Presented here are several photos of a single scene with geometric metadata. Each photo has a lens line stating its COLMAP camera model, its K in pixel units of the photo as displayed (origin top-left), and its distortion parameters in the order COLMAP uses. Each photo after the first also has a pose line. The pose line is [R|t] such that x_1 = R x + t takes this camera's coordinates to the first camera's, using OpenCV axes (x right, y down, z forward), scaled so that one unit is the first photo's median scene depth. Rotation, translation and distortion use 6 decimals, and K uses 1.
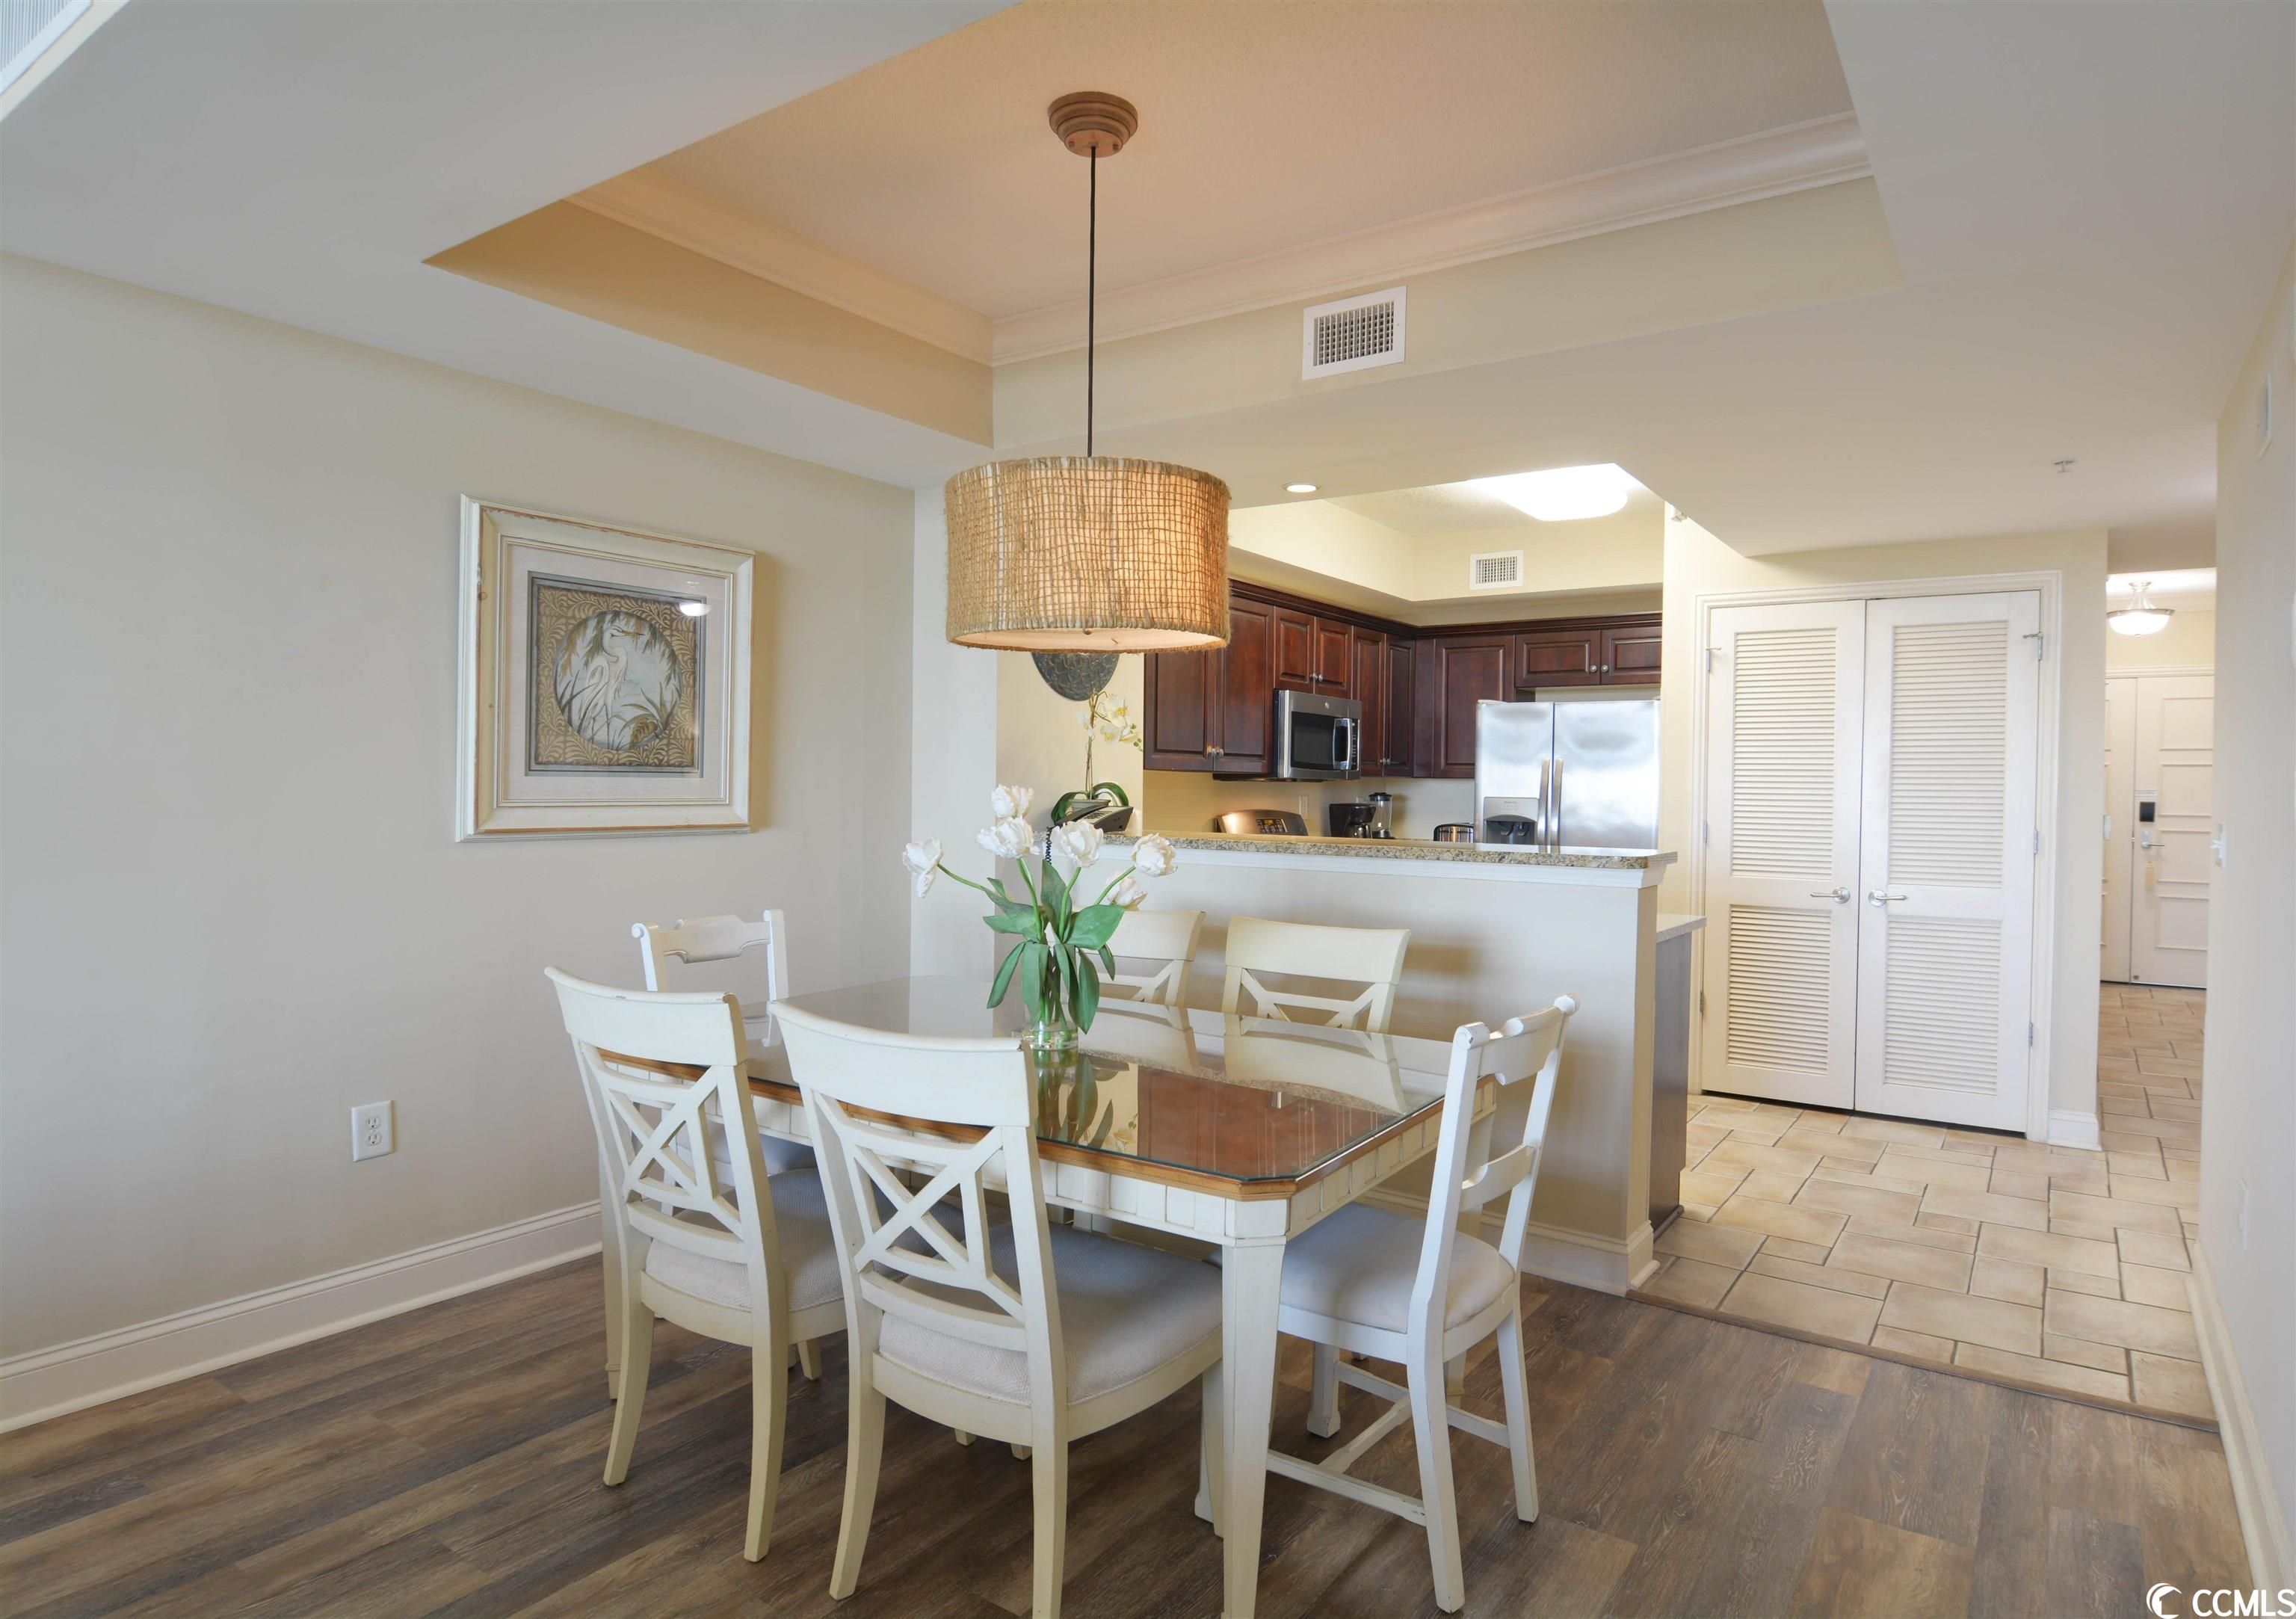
lens RADIAL K [[1295.9, 0, 1215.8], [0, 1295.9, 810.3], [0, 0, 1]] dist [-0.006318, 0.001781]
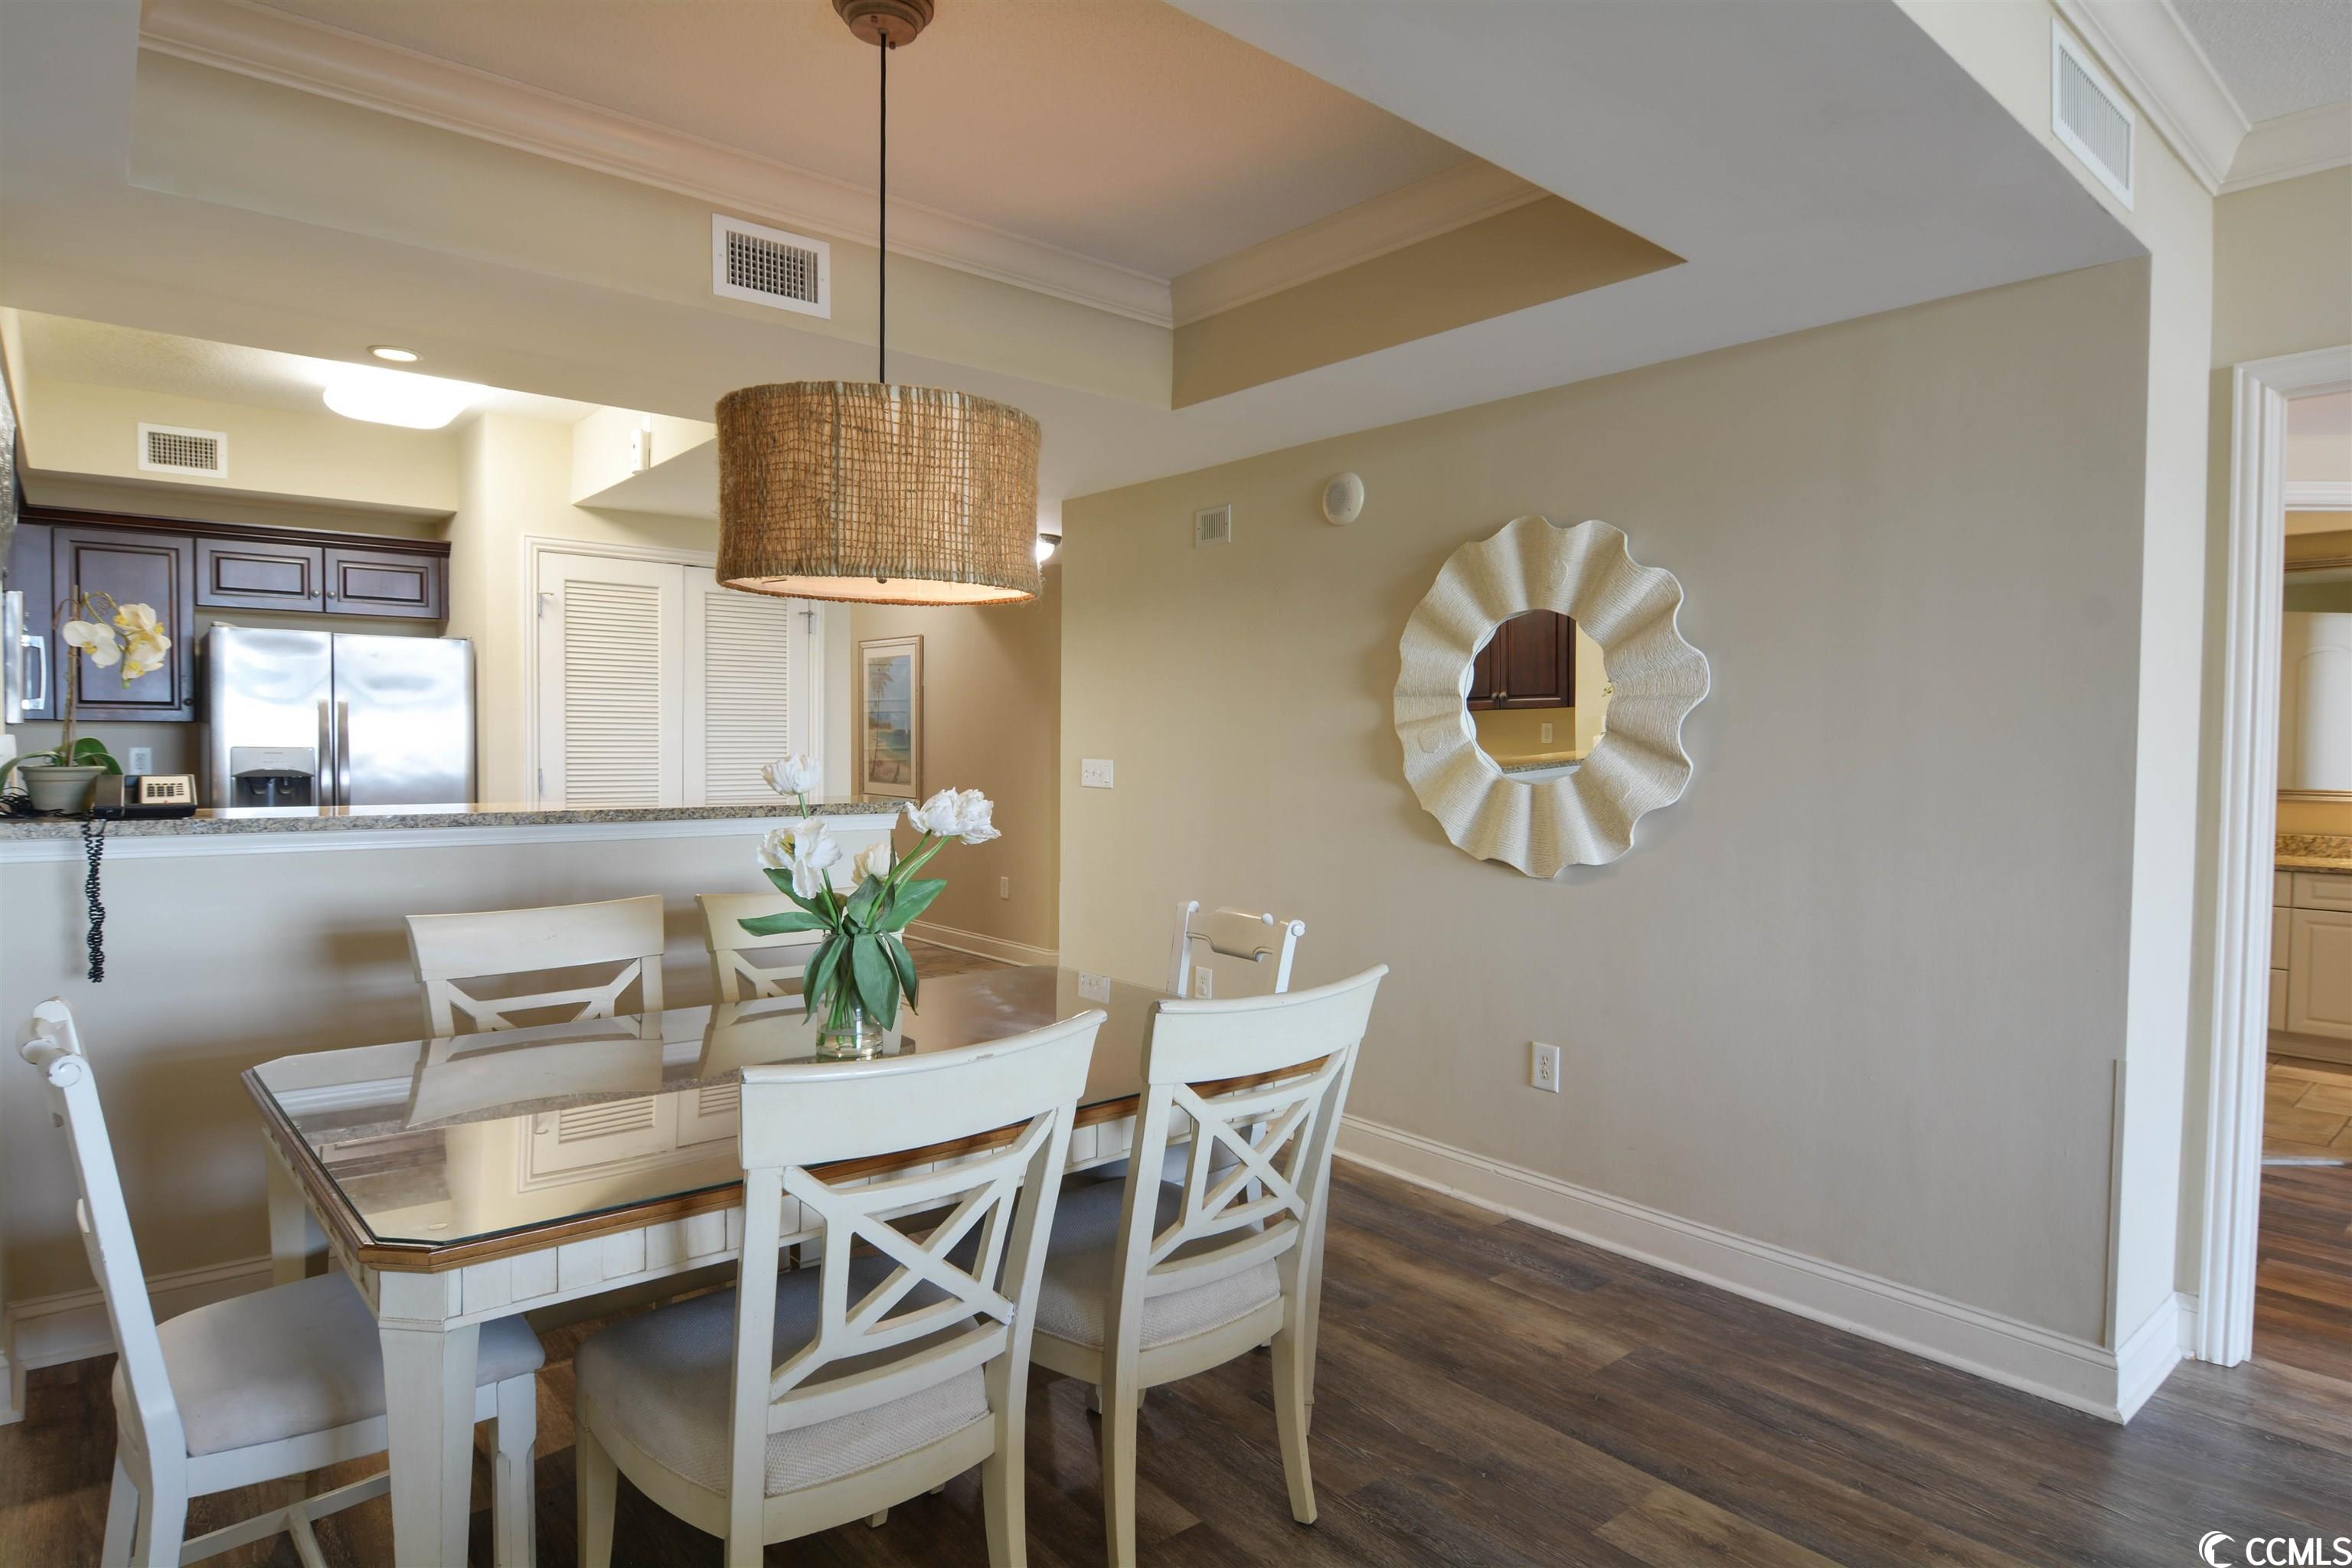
lens RADIAL K [[1326.0, 0, 1166.4], [0, 1326.0, 773.9], [0, 0, 1]] dist [-0.000777, -0.000357]
pose [[0.298754, -0.034717, 0.953698, -0.656506], [0.014082, 0.999390, 0.031969, -0.021009], [-0.954226, 0.003879, 0.299061, 0.382645]]
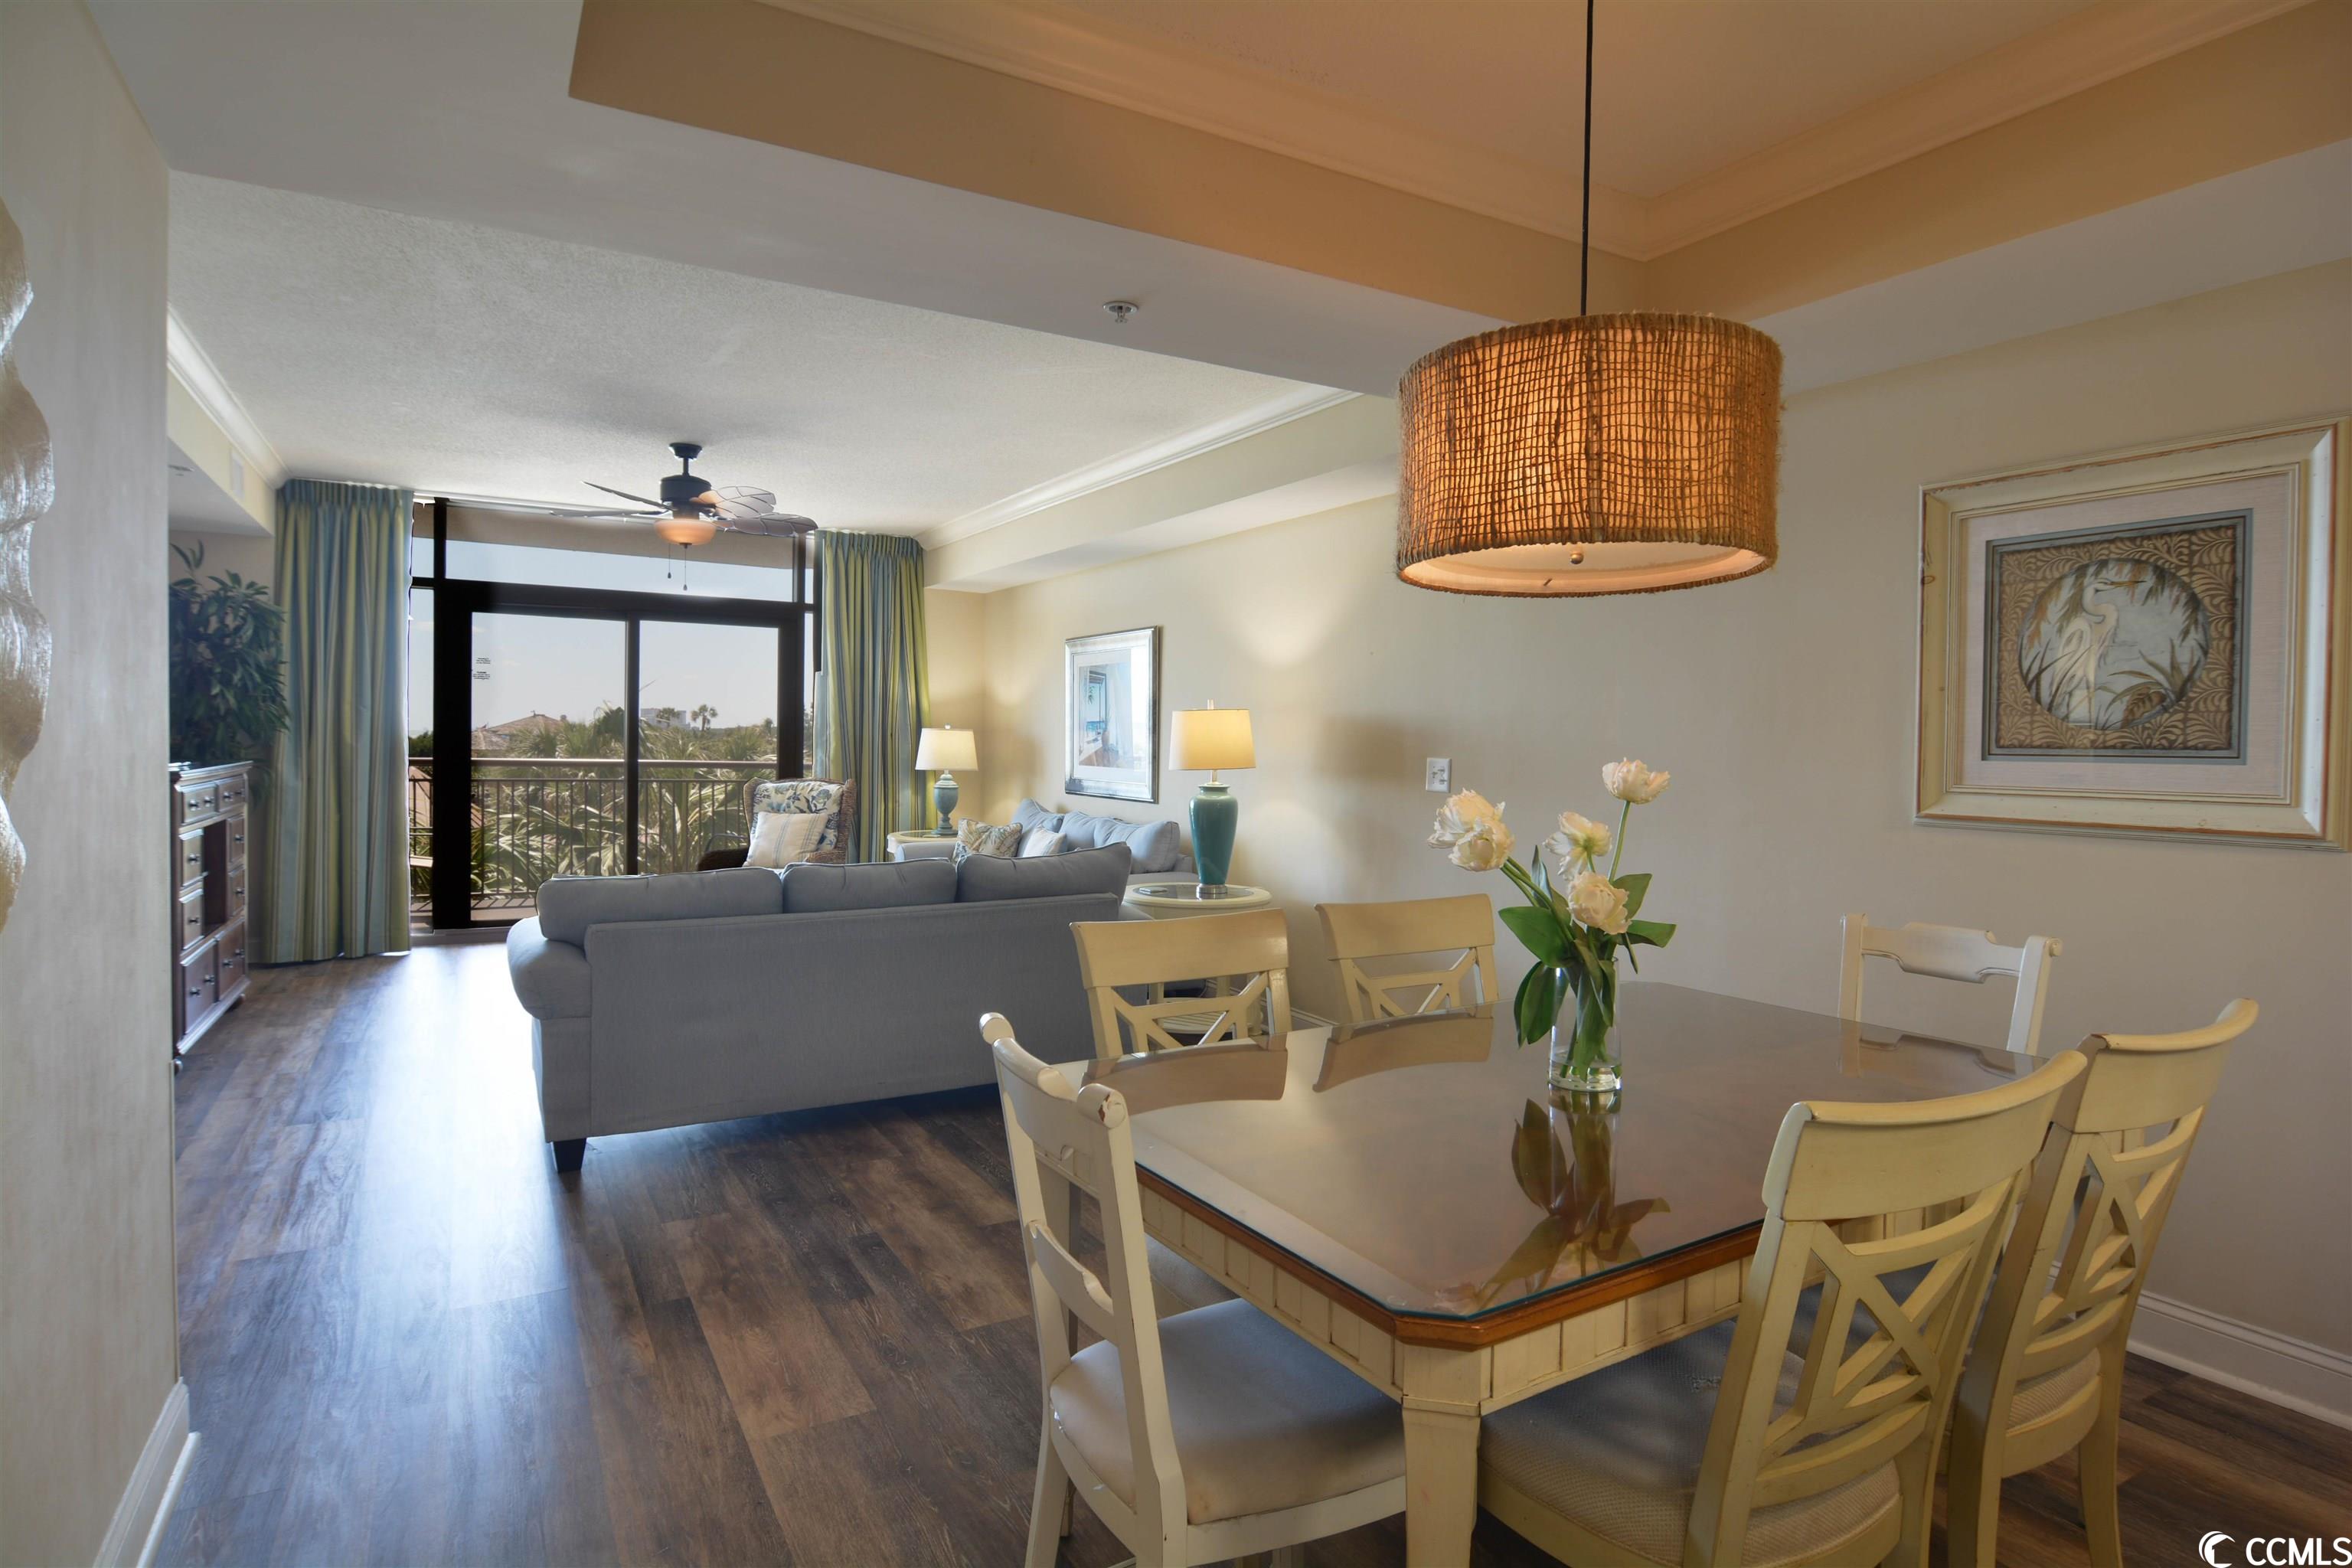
lens RADIAL K [[1251.2, 0, 1178.4], [0, 1251.2, 780.7], [0, 0, 1]] dist [-0.009620, -0.009455]
pose [[-0.455866, 0.006589, -0.890024, 0.484717], [-0.039508, 0.998837, 0.027630, -0.012322], [0.889171, 0.047759, -0.455076, 0.810524]]
